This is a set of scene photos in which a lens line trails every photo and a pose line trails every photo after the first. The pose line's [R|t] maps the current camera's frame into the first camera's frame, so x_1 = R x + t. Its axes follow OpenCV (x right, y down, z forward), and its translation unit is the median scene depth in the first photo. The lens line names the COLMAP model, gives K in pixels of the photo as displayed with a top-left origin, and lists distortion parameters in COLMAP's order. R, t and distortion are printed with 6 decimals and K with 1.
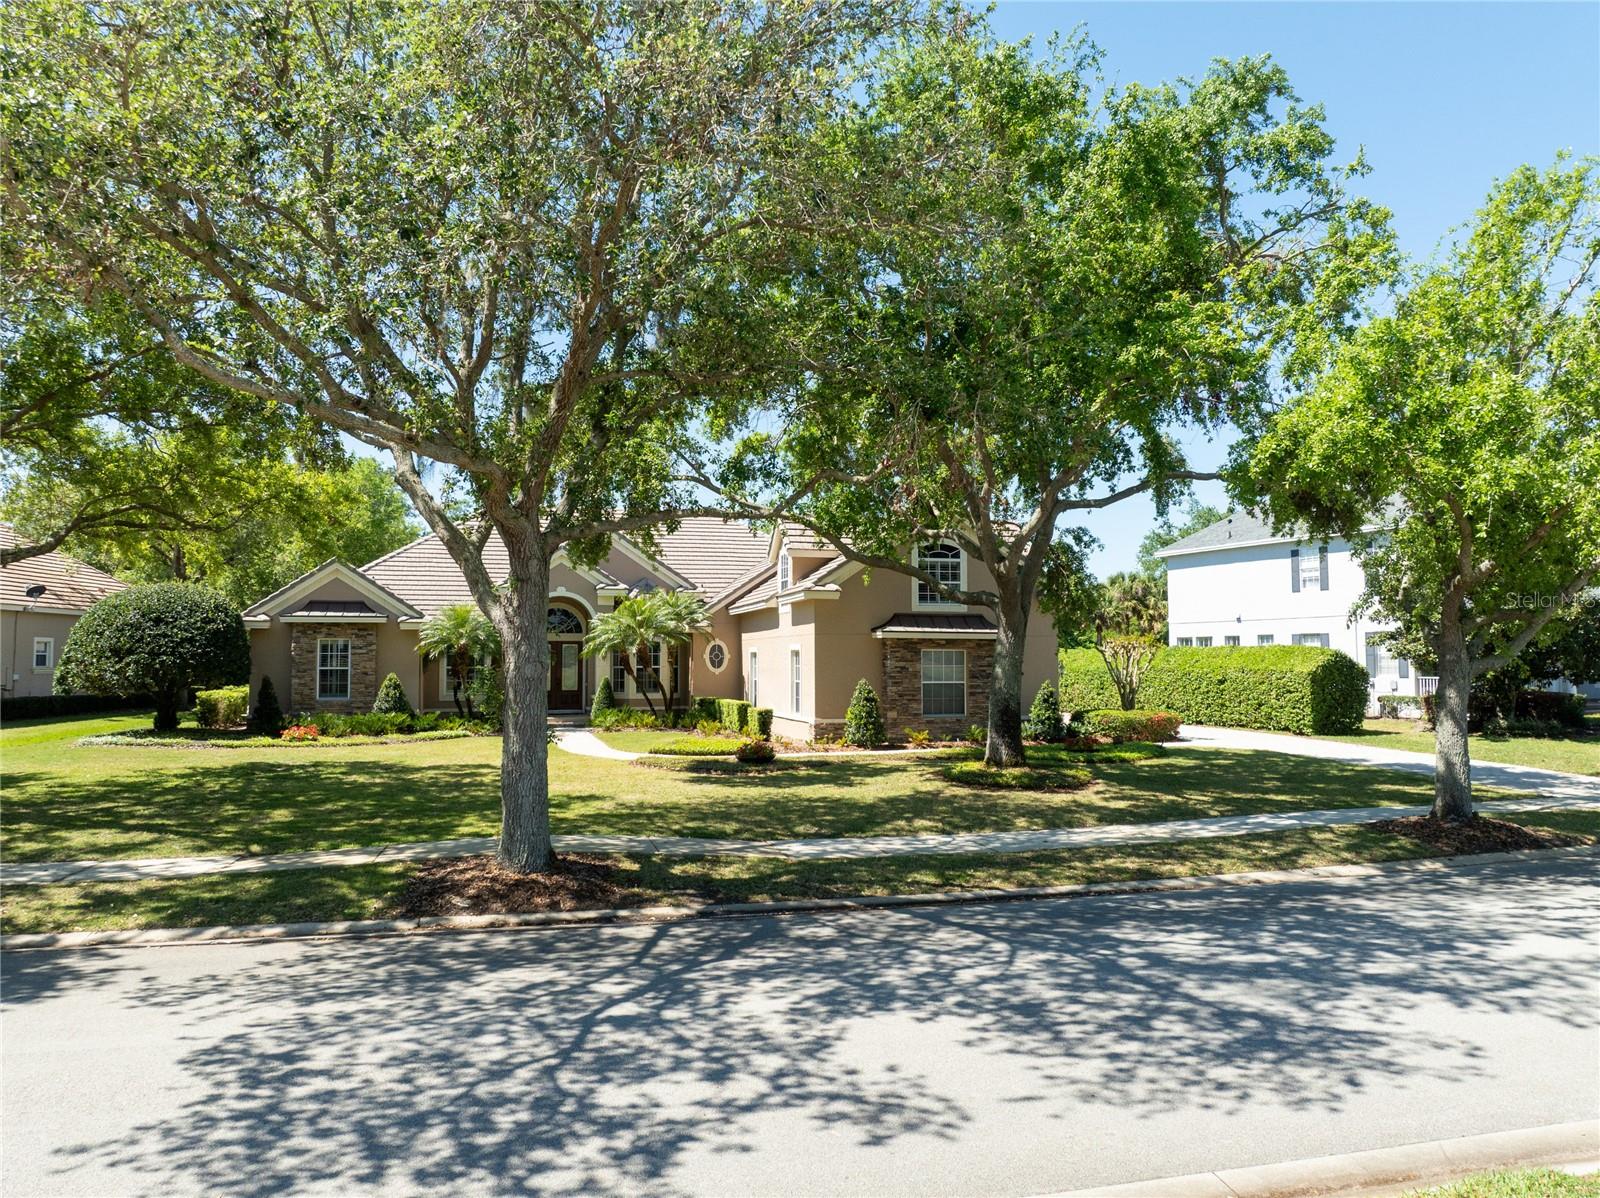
lens RADIAL K [[1127.0, 0, 800.4], [0, 1127.0, 601.1], [0, 0, 1]] dist [-0.041772, 0.021012]
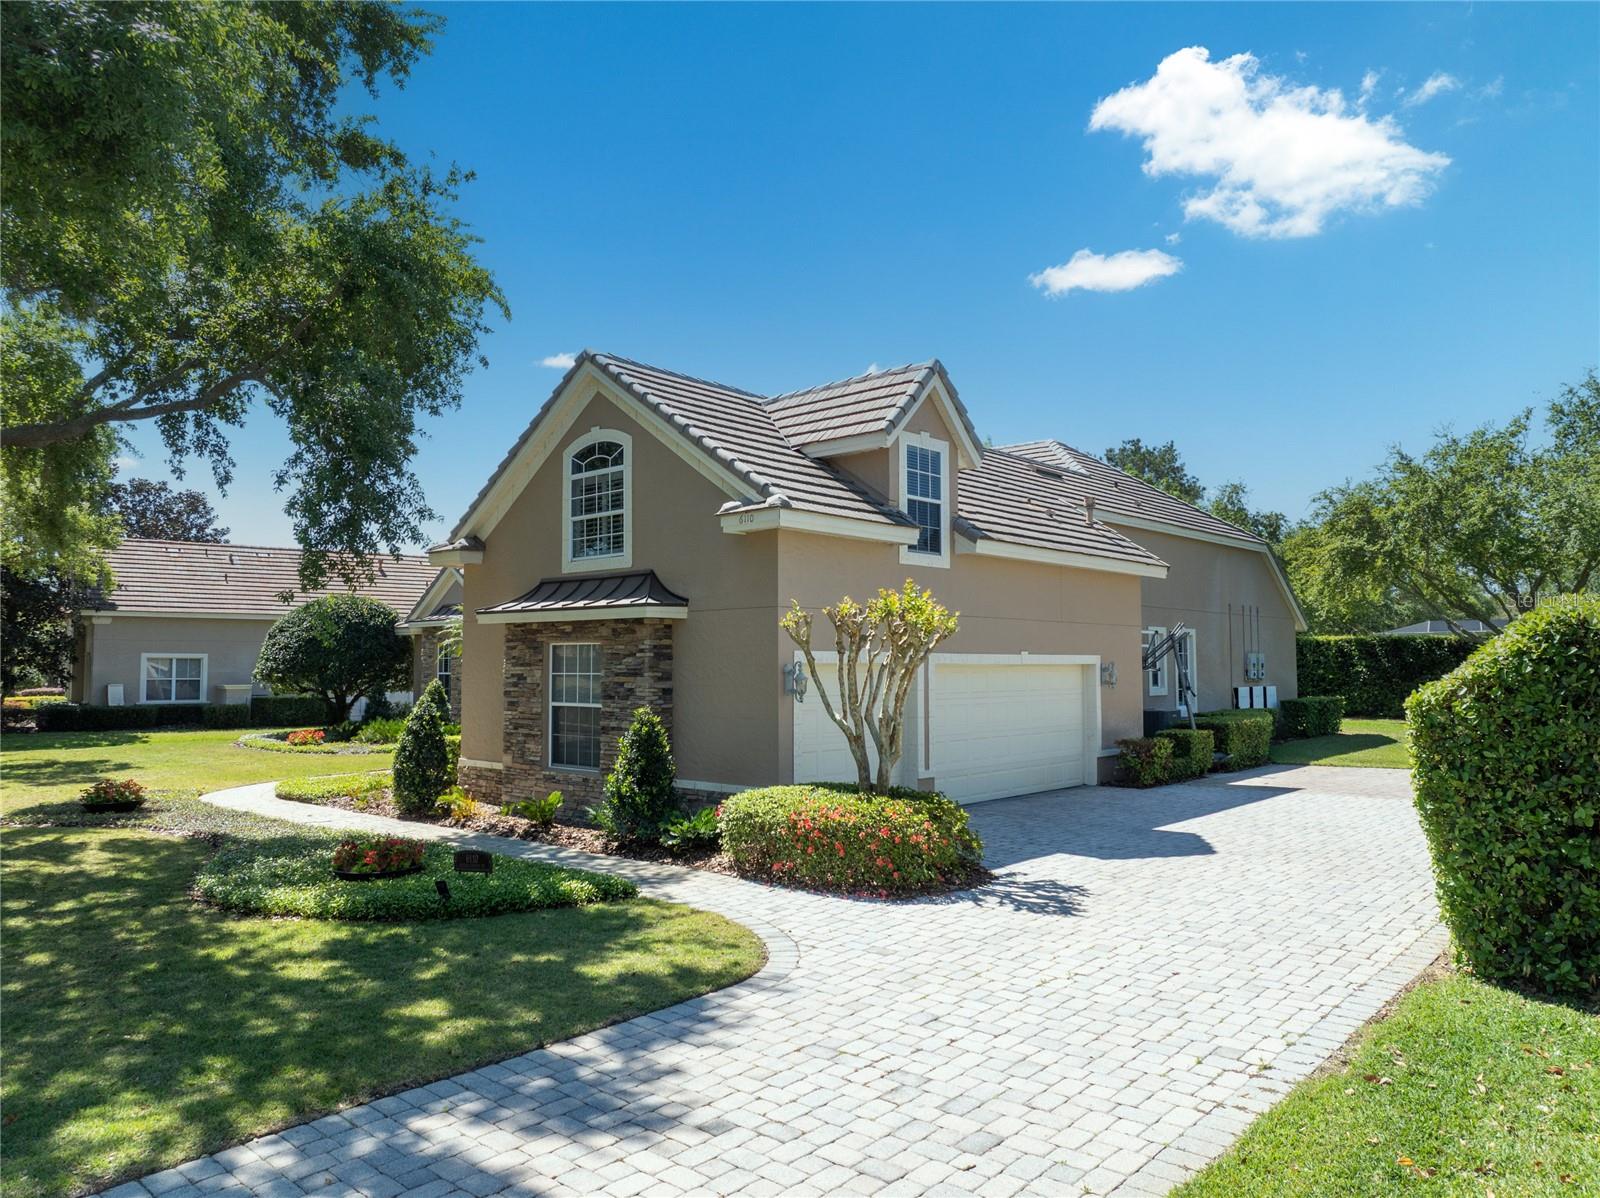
lens RADIAL K [[1127.0, 0, 802.1], [0, 1127.0, 599.9], [0, 0, 1]] dist [-0.041772, 0.021012]
pose [[0.573621, -0.052768, -0.817419, 0.603922], [0.058527, 0.998013, -0.023355, 0.040786], [0.817027, -0.034444, 0.575569, 0.768461]]
